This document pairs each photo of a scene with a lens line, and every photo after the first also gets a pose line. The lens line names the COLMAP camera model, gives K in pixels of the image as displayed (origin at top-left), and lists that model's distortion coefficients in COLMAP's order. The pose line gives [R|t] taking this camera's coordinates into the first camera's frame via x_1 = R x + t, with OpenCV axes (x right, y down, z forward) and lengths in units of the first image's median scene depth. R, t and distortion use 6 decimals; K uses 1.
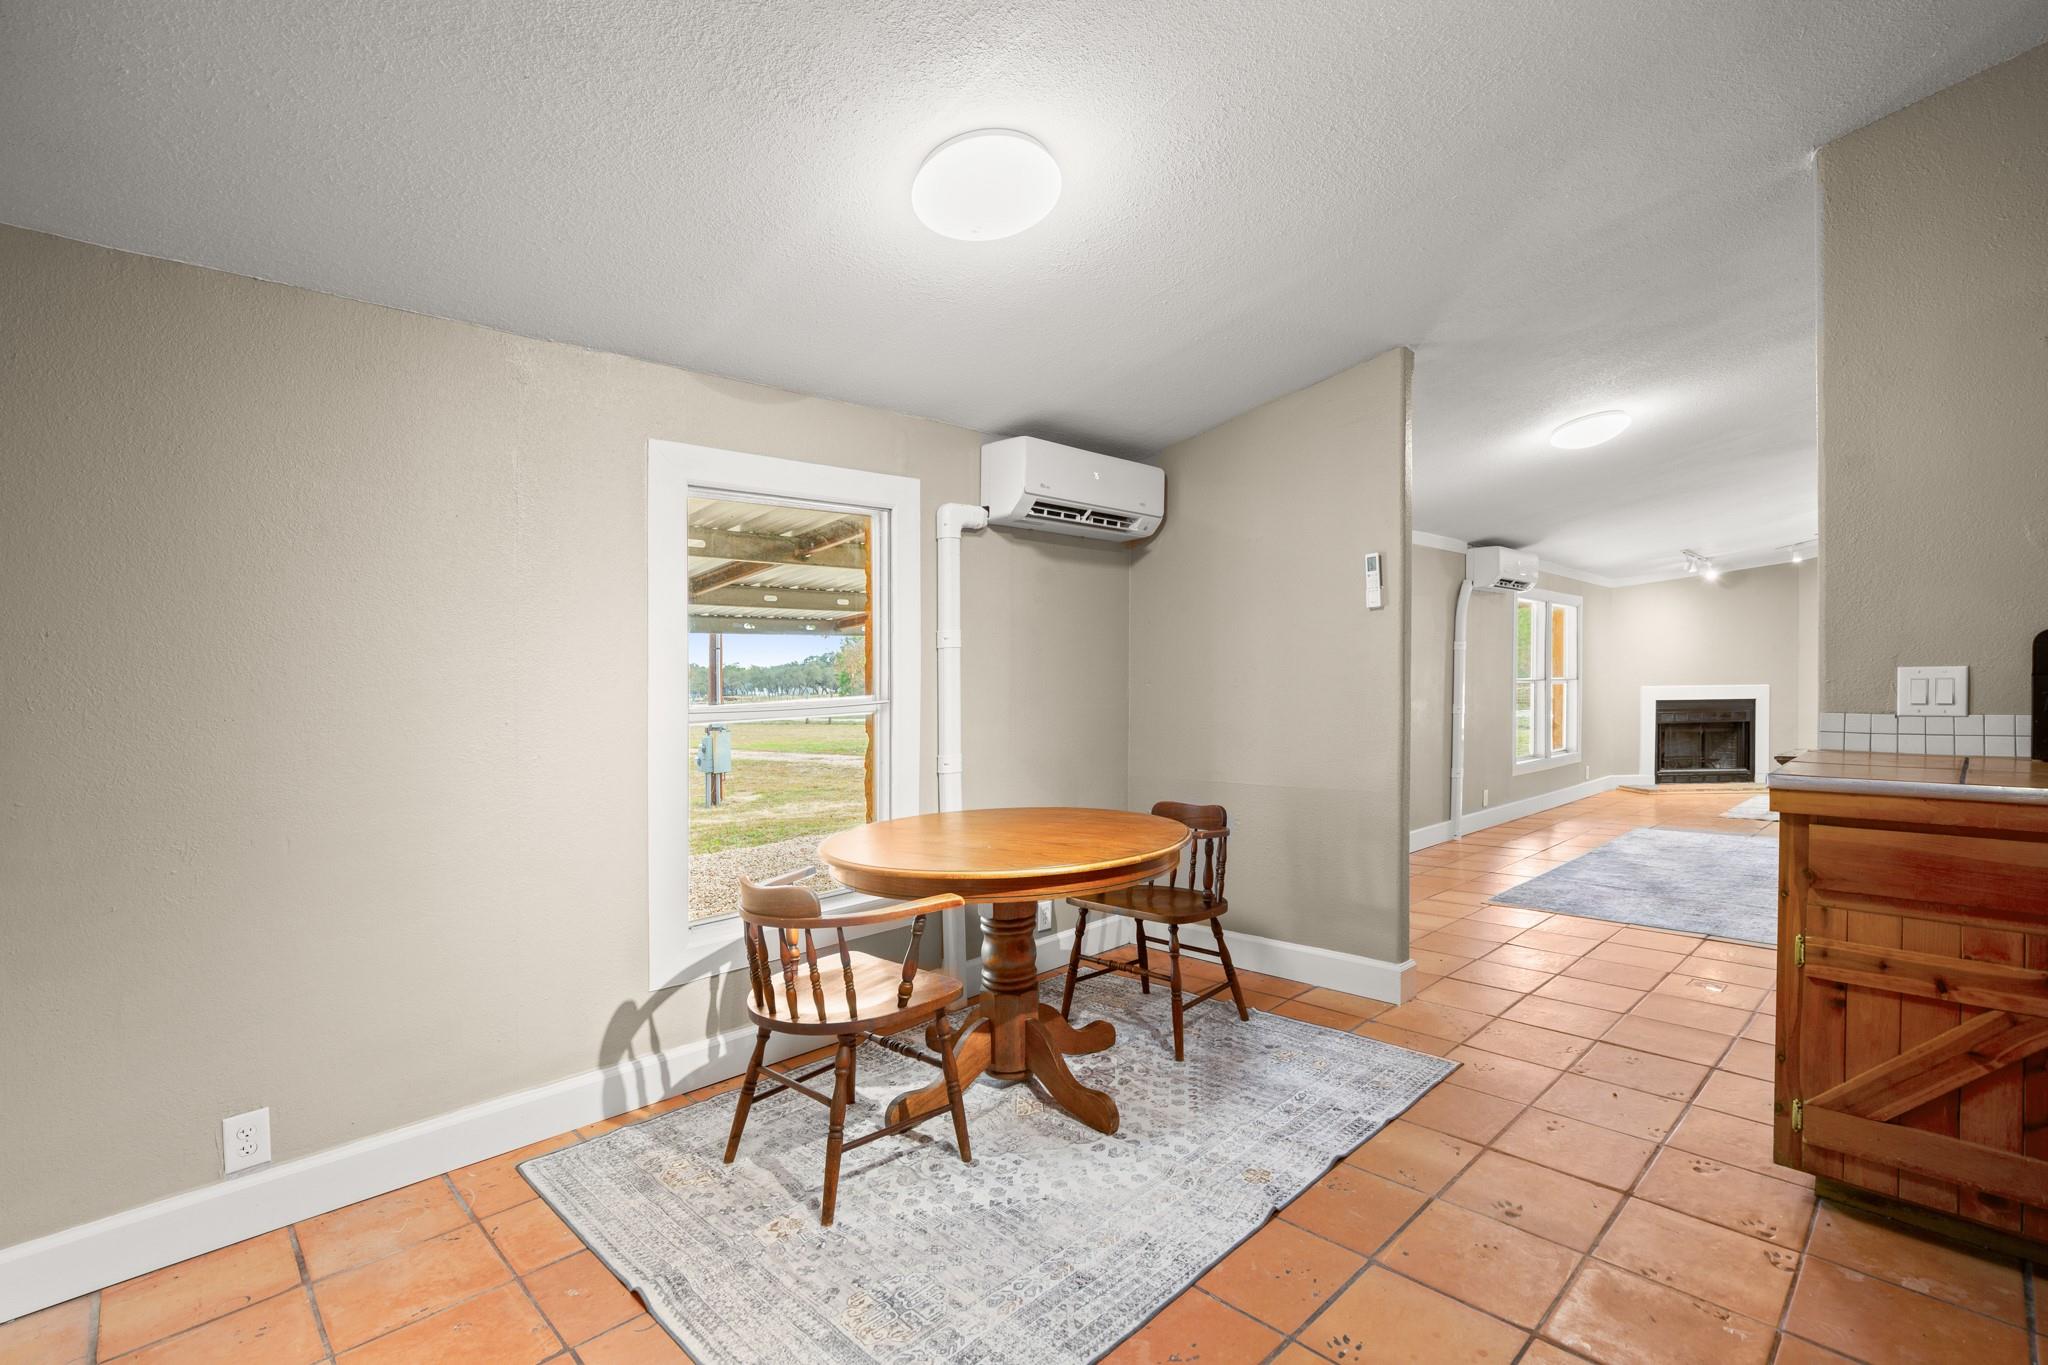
lens RADIAL K [[935.3, 0, 1045.6], [0, 935.3, 700.9], [0, 0, 1]] dist [-0.002229, 0.004706]
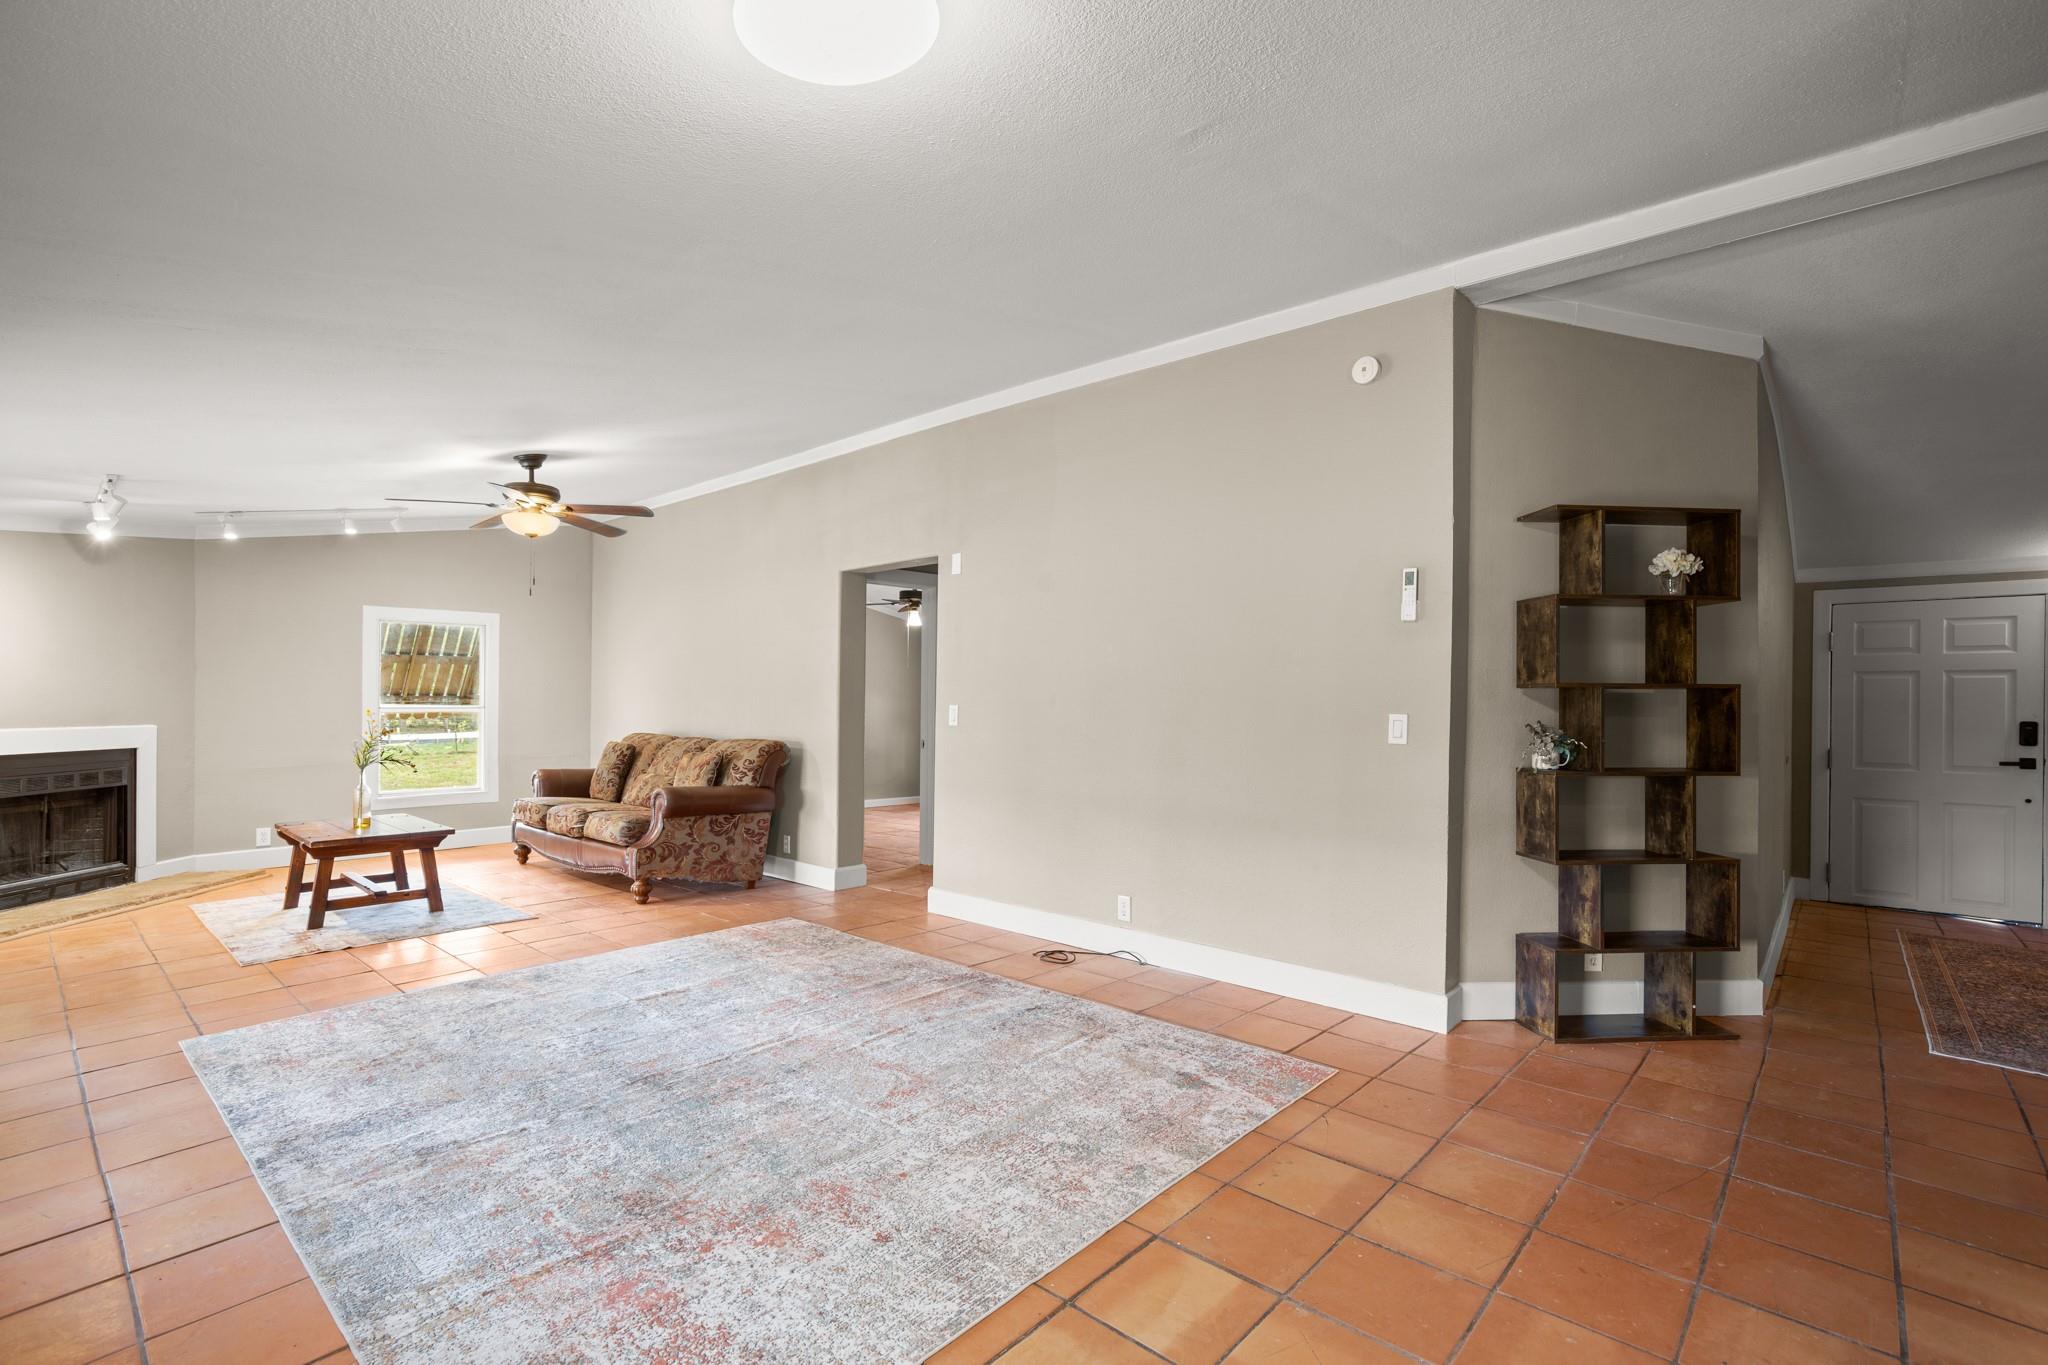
lens RADIAL K [[935.3, 0, 1023.5], [0, 935.3, 698.5], [0, 0, 1]] dist [-0.002229, 0.004706]
pose [[-0.049773, 0.014723, 0.998652, 0.130923], [0.019946, 0.999707, -0.013745, -0.017829], [-0.998561, 0.019235, -0.050052, 0.540491]]
